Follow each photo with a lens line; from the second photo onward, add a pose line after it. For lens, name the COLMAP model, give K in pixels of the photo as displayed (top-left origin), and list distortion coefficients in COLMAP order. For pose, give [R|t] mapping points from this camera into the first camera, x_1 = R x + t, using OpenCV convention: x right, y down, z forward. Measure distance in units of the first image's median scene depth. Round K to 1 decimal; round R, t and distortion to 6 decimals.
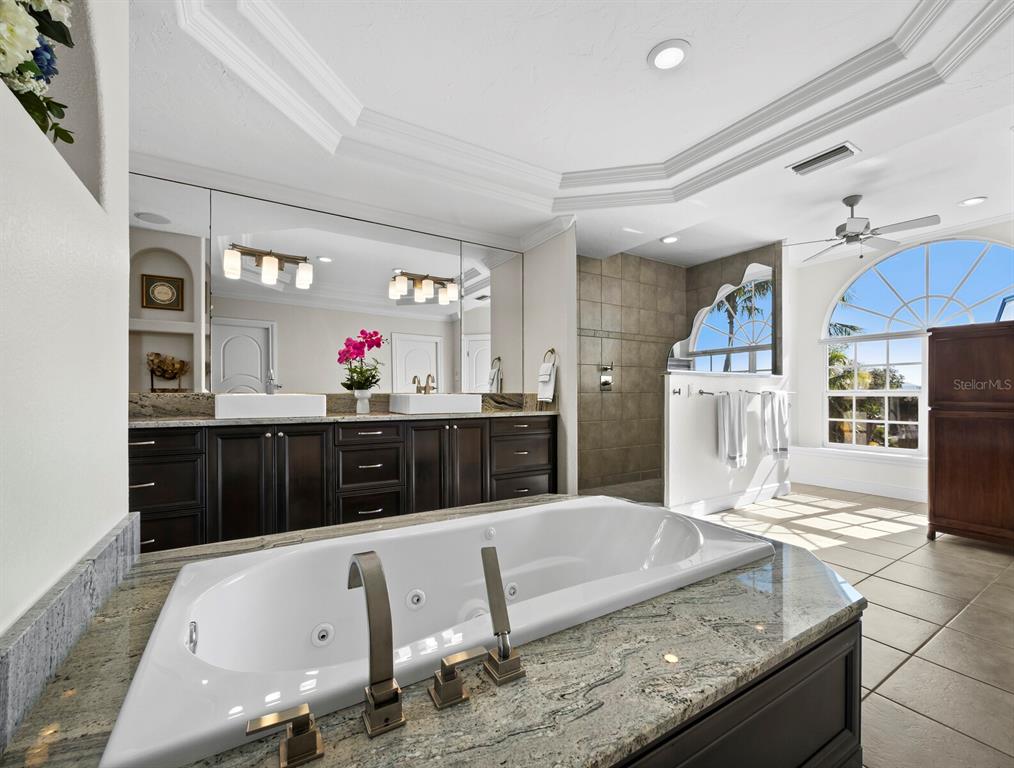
lens RADIAL K [[452.0, 0, 509.1], [0, 452.0, 400.3], [0, 0, 1]] dist [0.000748, 0.000218]
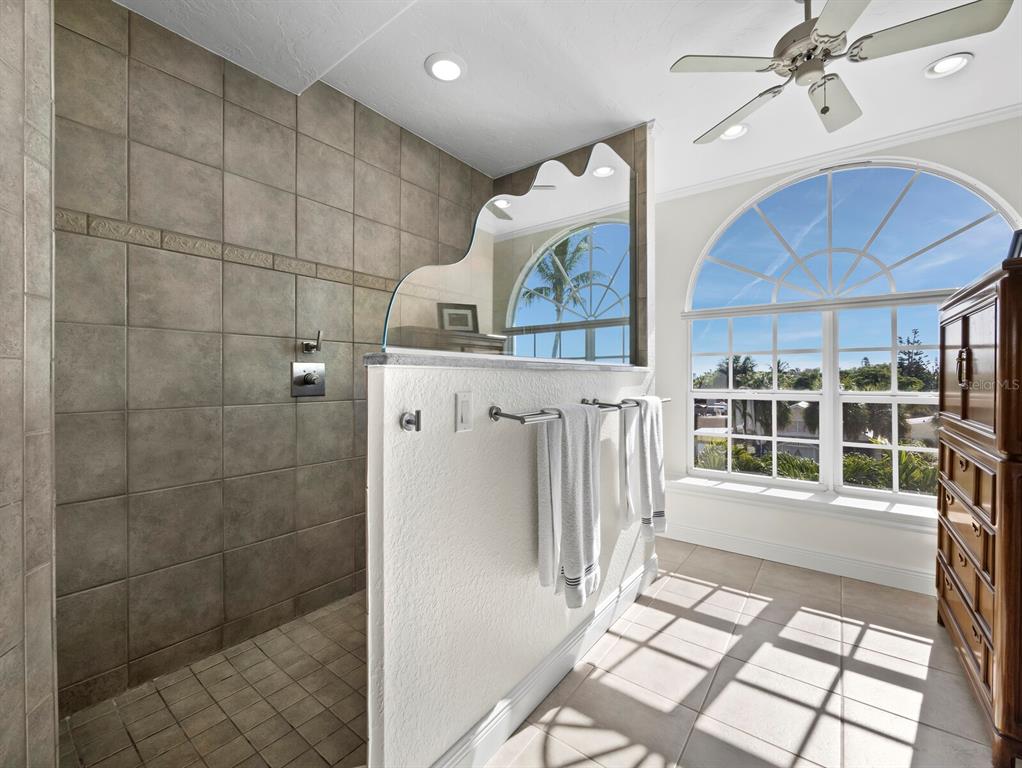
lens RADIAL K [[431.1, 0, 516.6], [0, 431.1, 391.7], [0, 0, 1]] dist [-0.002794, -0.000227]
pose [[0.935668, -0.008990, 0.352766, 0.258304], [0.002167, 0.999803, 0.019734, -0.033876], [-0.352874, -0.017700, 0.935503, 0.541108]]
